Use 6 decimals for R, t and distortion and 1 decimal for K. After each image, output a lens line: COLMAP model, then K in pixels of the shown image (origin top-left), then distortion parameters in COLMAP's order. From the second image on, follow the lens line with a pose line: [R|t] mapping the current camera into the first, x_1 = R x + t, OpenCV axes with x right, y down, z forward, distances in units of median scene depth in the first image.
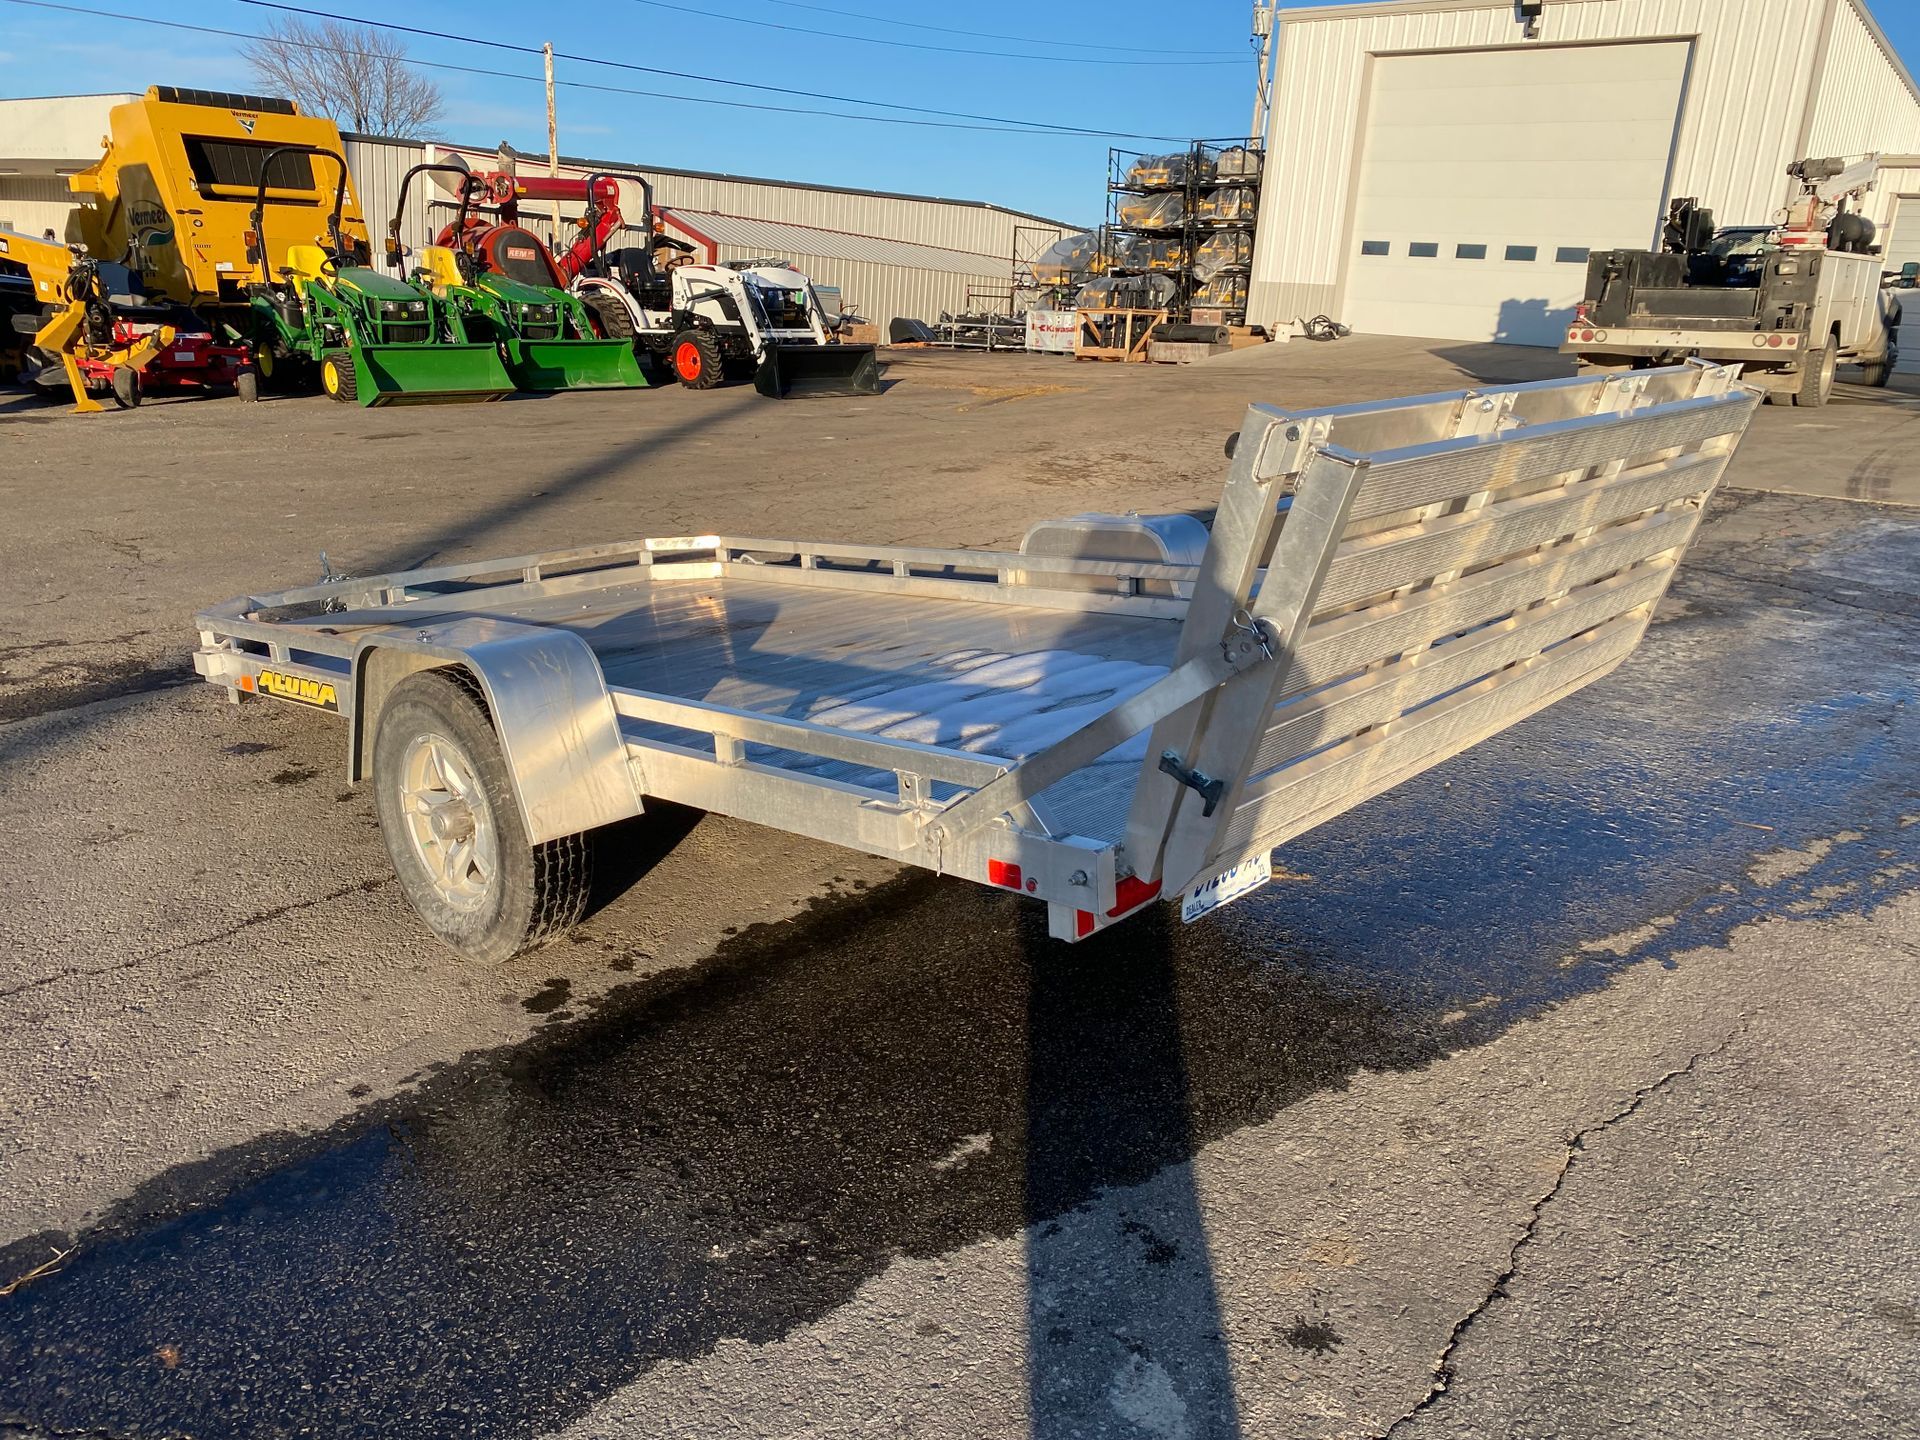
lens RADIAL K [[1451.0, 0, 1017.1], [0, 1451.0, 719.2], [0, 0, 1]] dist [0.031854, -0.025807]
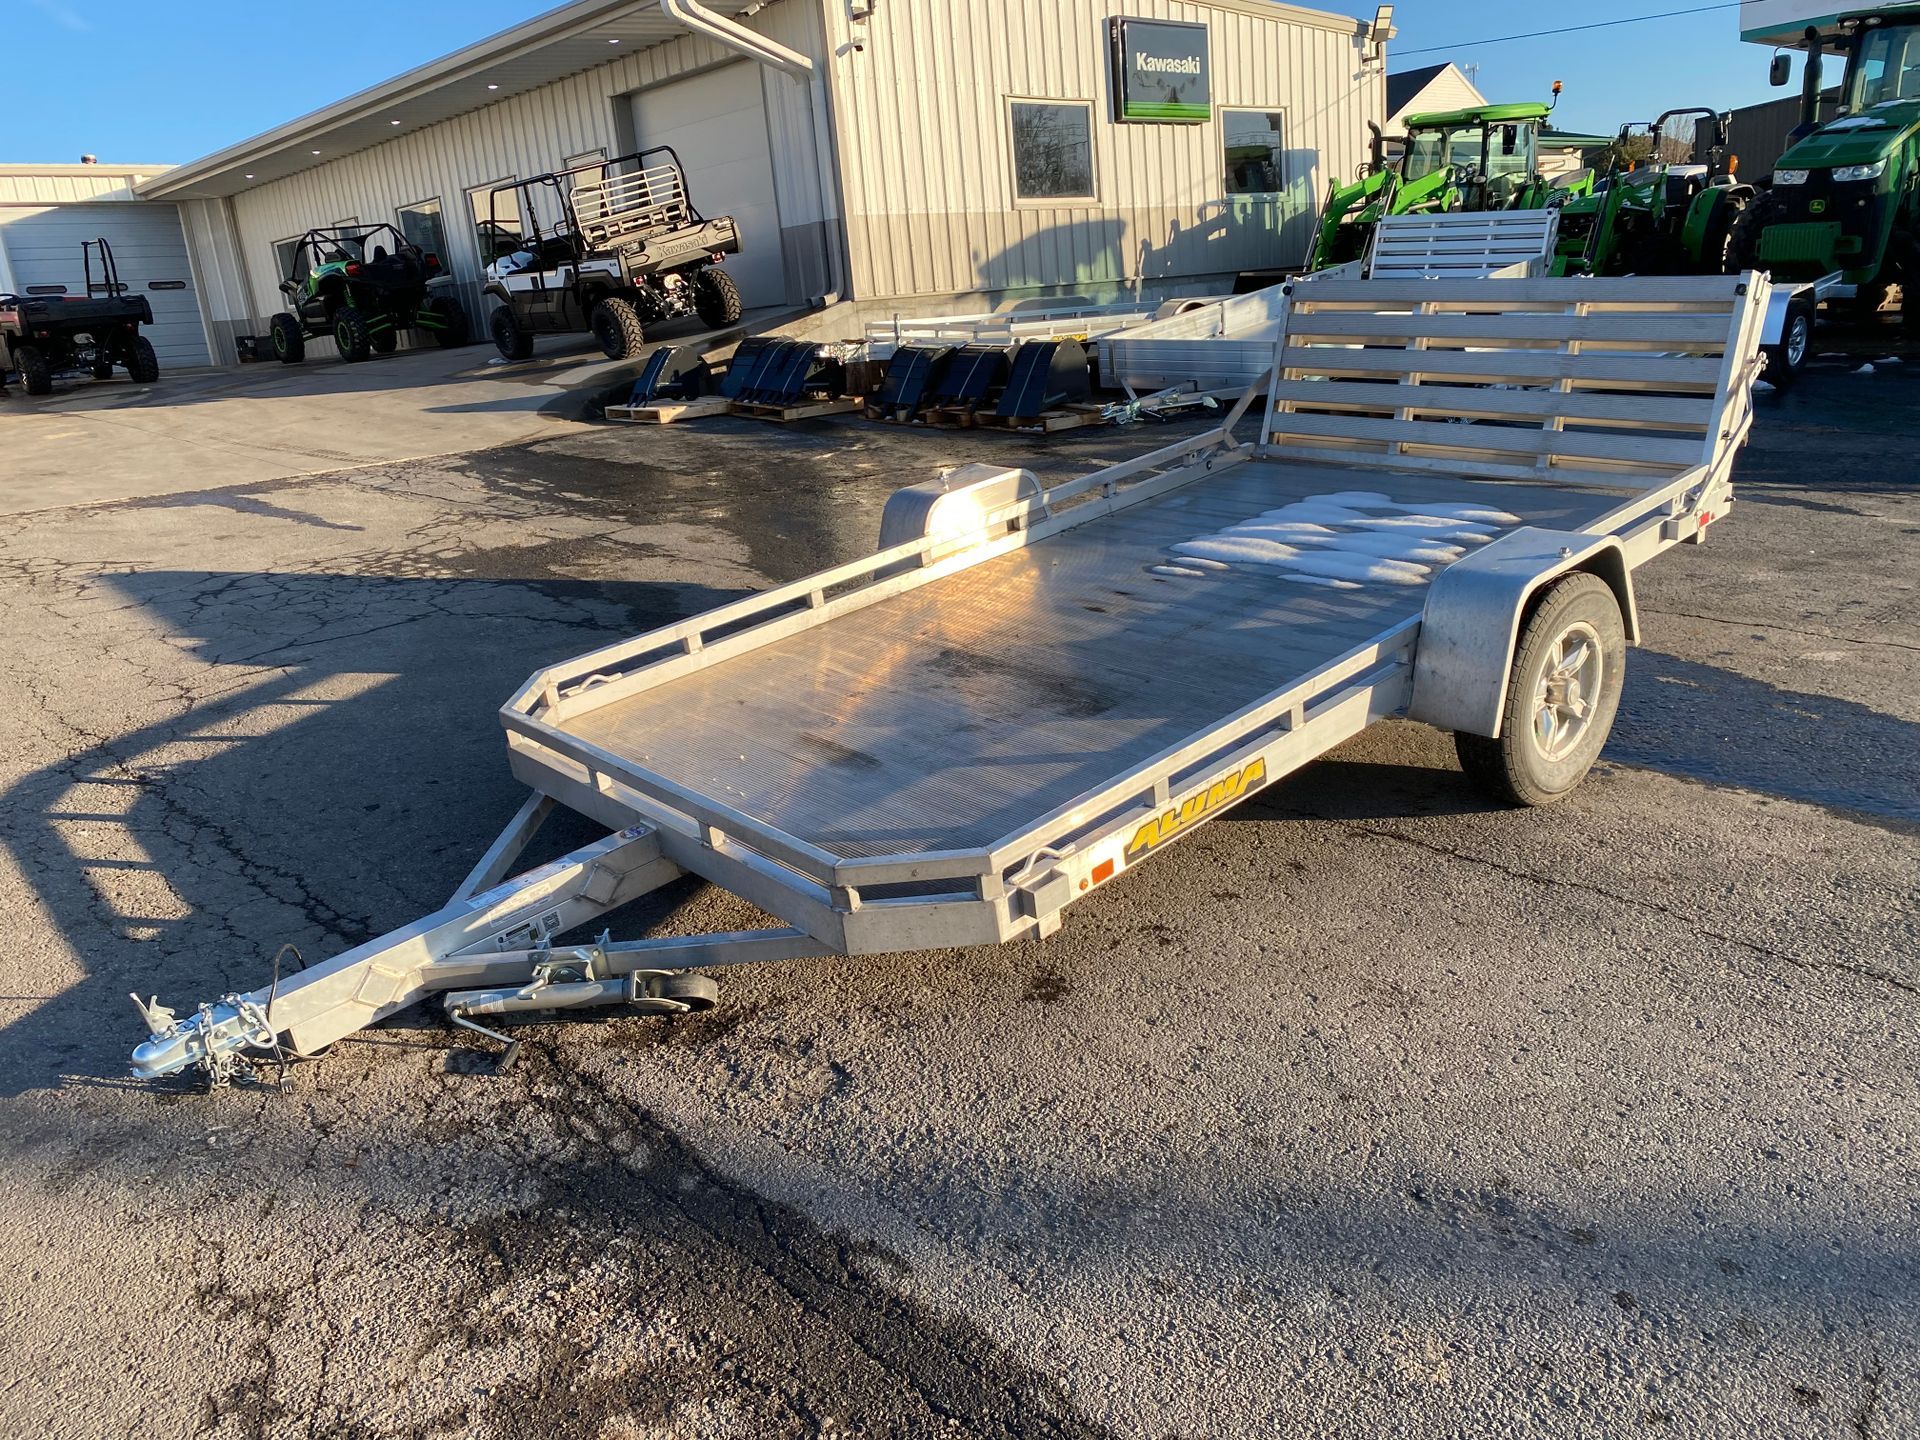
lens RADIAL K [[1434.6, 0, 962.3], [0, 1434.6, 707.8], [0, 0, 1]] dist [0.029260, -0.026810]
pose [[0.134012, -0.344059, 0.929335, -0.327594], [0.350448, 0.893650, 0.280313, -0.091098], [-0.926945, 0.288119, 0.240335, 0.238781]]
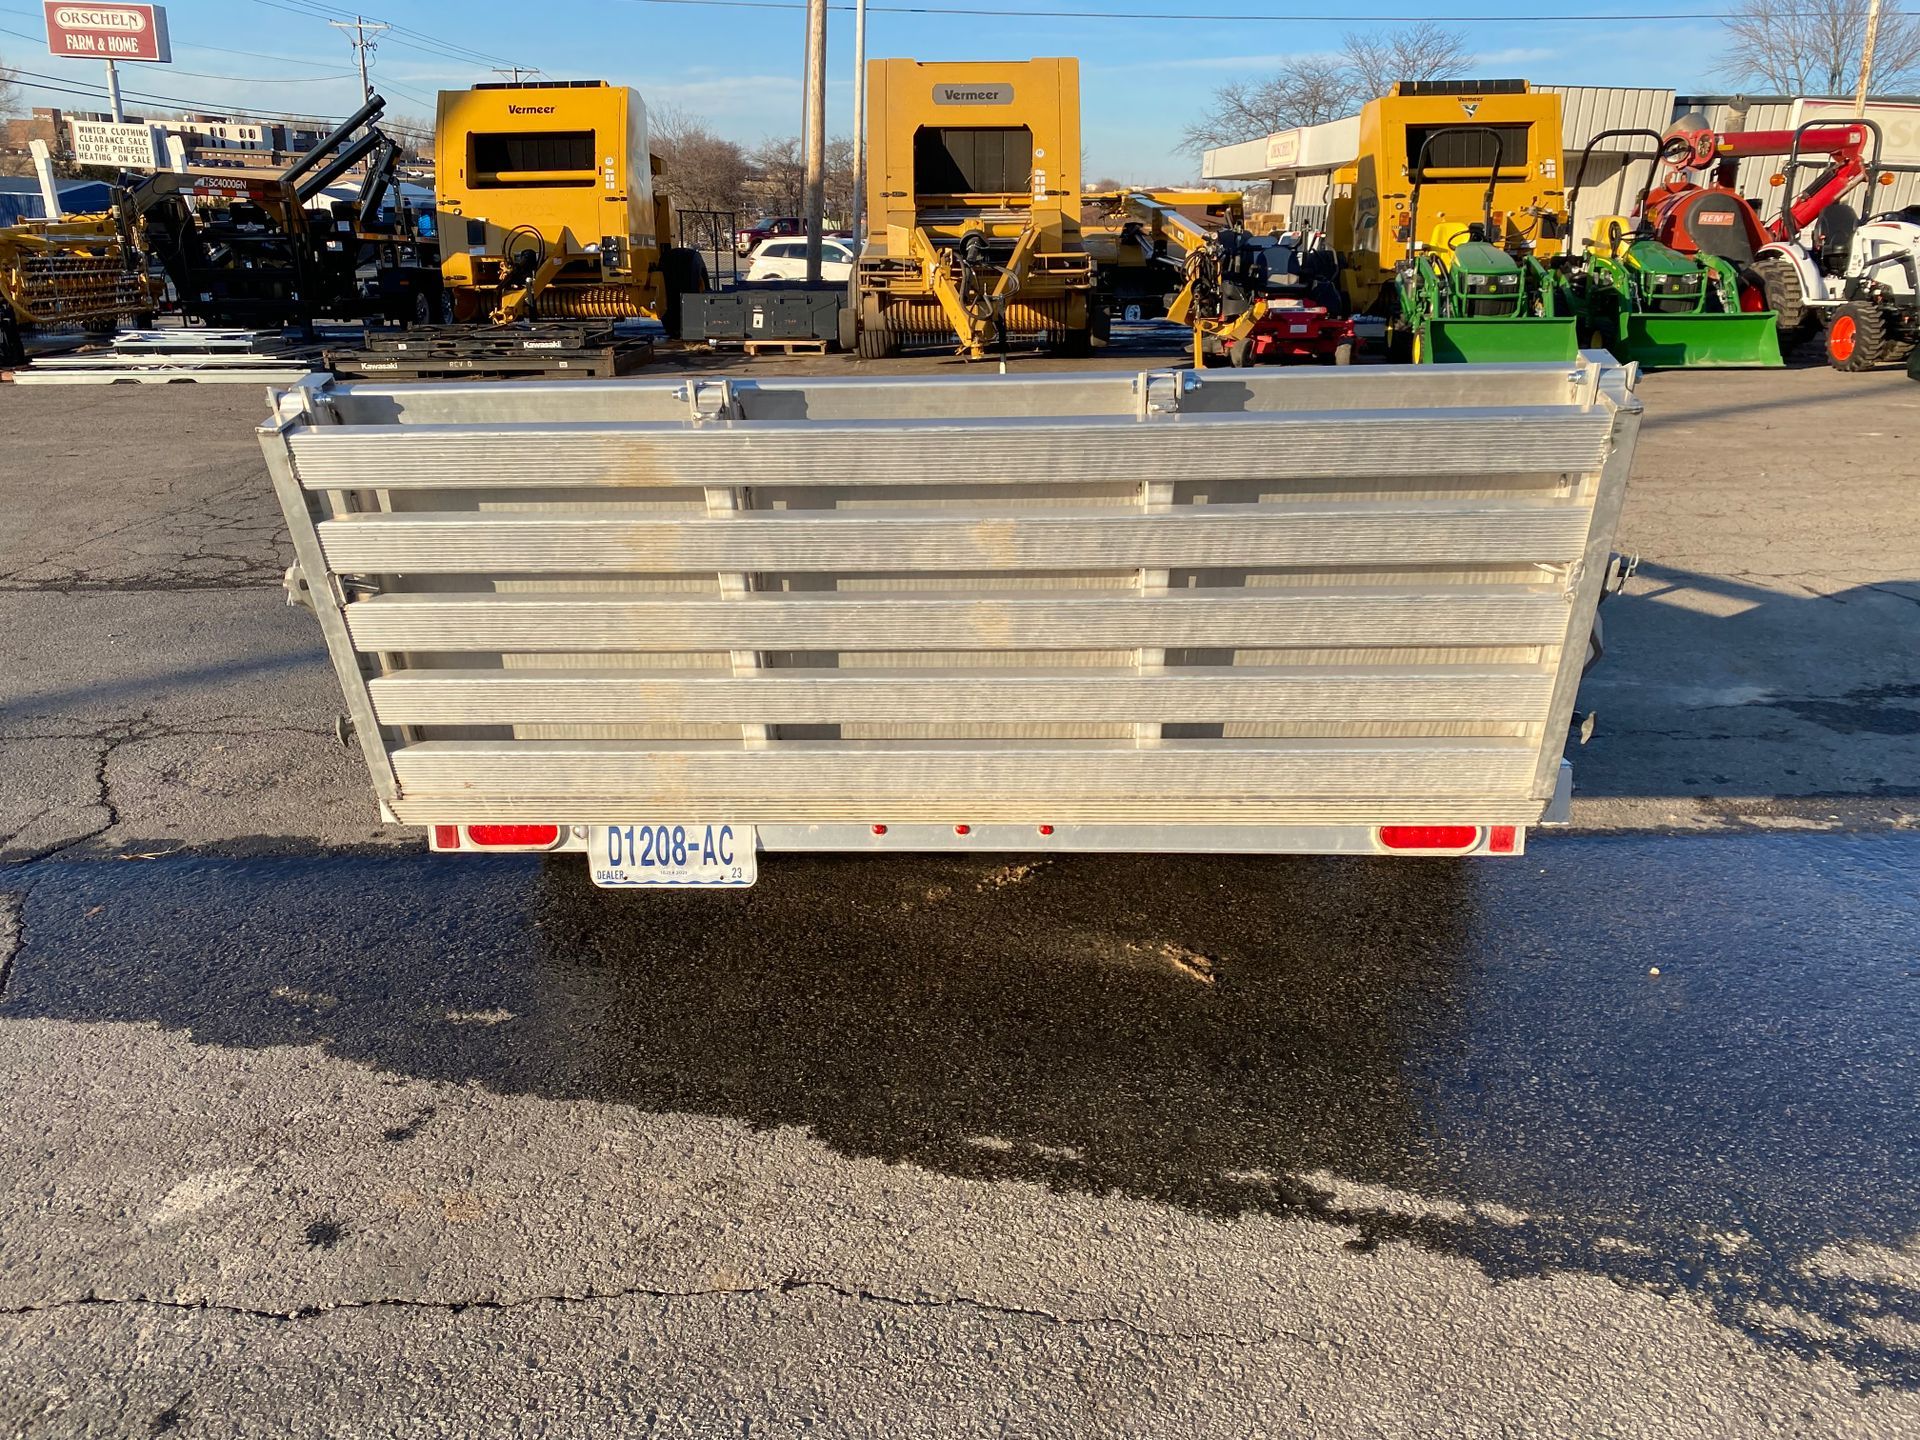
lens RADIAL K [[1506.4, 0, 991.6], [0, 1506.4, 712.2], [0, 0, 1]] dist [0.006855, 0.003032]
pose [[0.609725, 0.205256, -0.765575, 0.179304], [-0.202210, 0.974208, 0.100147, -0.023192], [0.766386, 0.093745, 0.635504, 0.088188]]
